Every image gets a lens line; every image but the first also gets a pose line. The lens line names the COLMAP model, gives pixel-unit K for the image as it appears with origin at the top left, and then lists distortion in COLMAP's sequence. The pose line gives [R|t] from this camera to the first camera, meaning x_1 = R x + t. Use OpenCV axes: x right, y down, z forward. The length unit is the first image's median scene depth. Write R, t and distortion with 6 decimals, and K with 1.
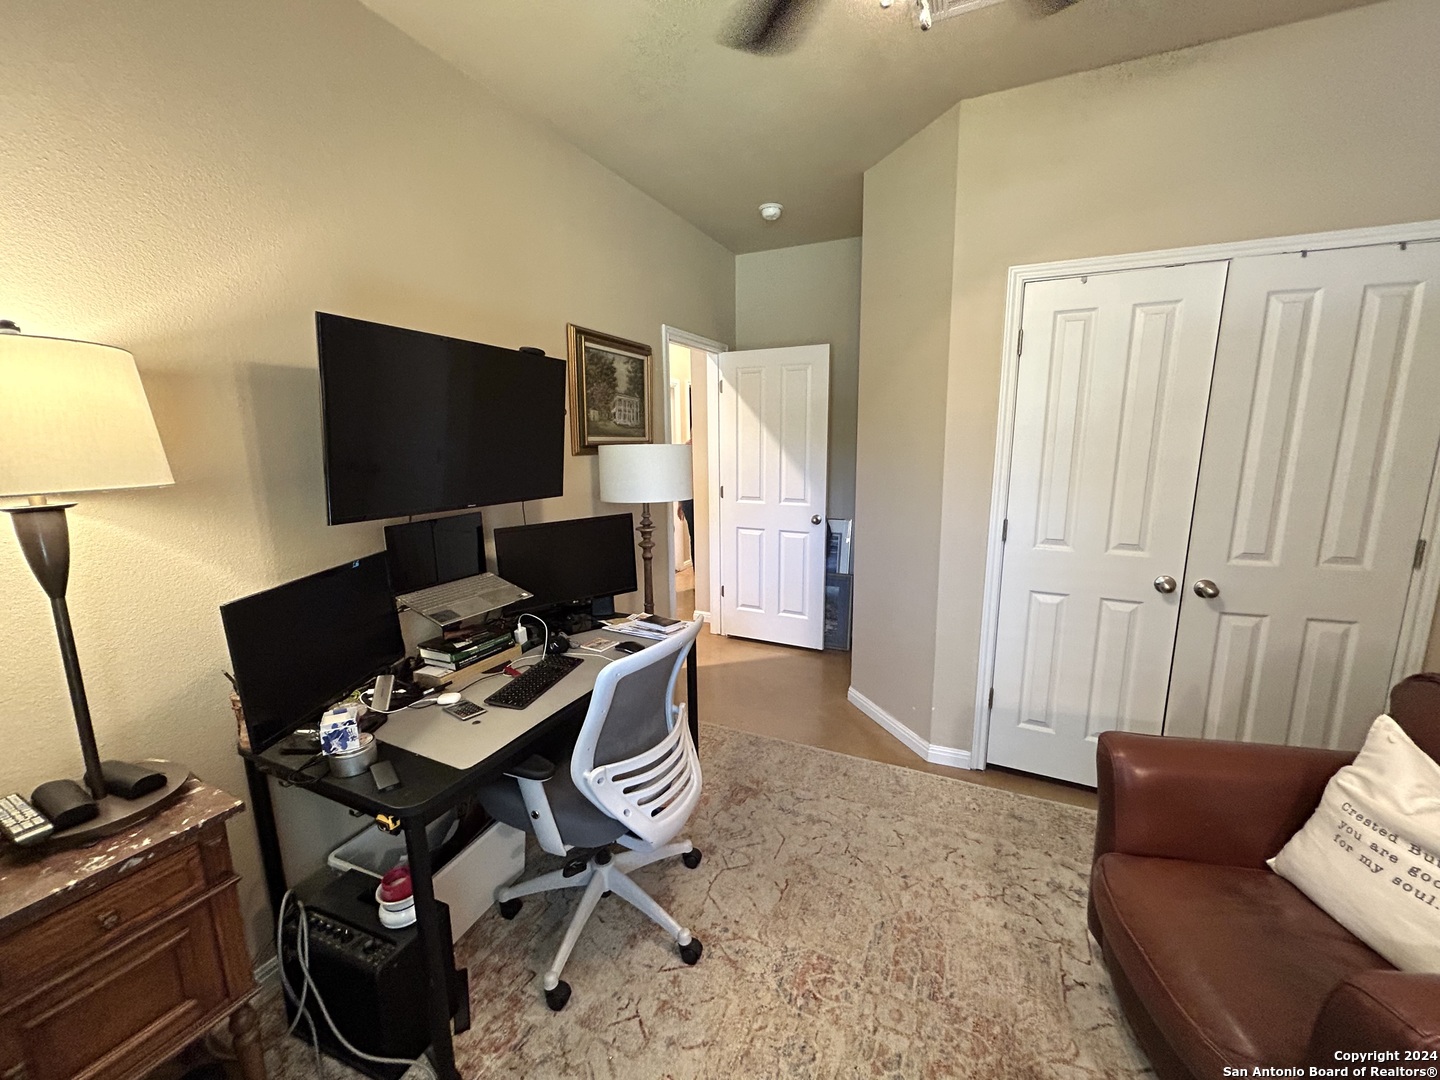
lens RADIAL K [[579.9, 0, 722.5], [0, 579.9, 536.1], [0, 0, 1]] dist [0.000536, -0.000721]
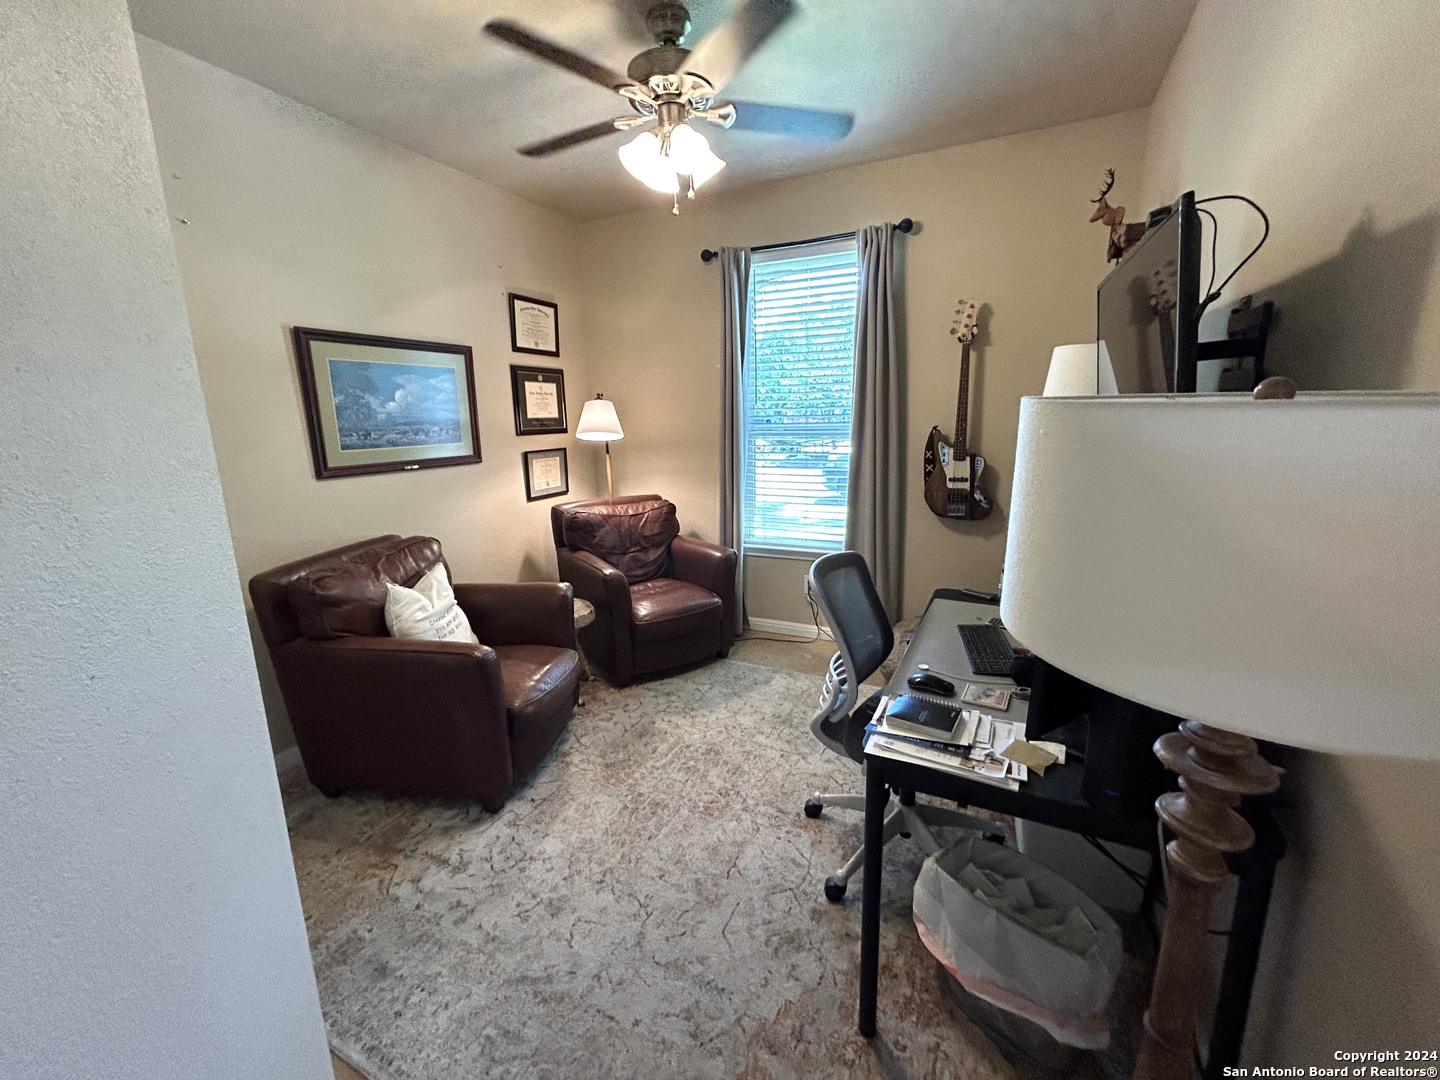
lens RADIAL K [[579.9, 0, 722.5], [0, 579.9, 536.1], [0, 0, 1]] dist [0.000536, -0.000721]
pose [[-0.999206, 0.032480, 0.023095, 0.087620], [0.038687, 0.929674, 0.366345, -0.289318], [-0.009572, 0.366948, -0.930192, 1.823901]]
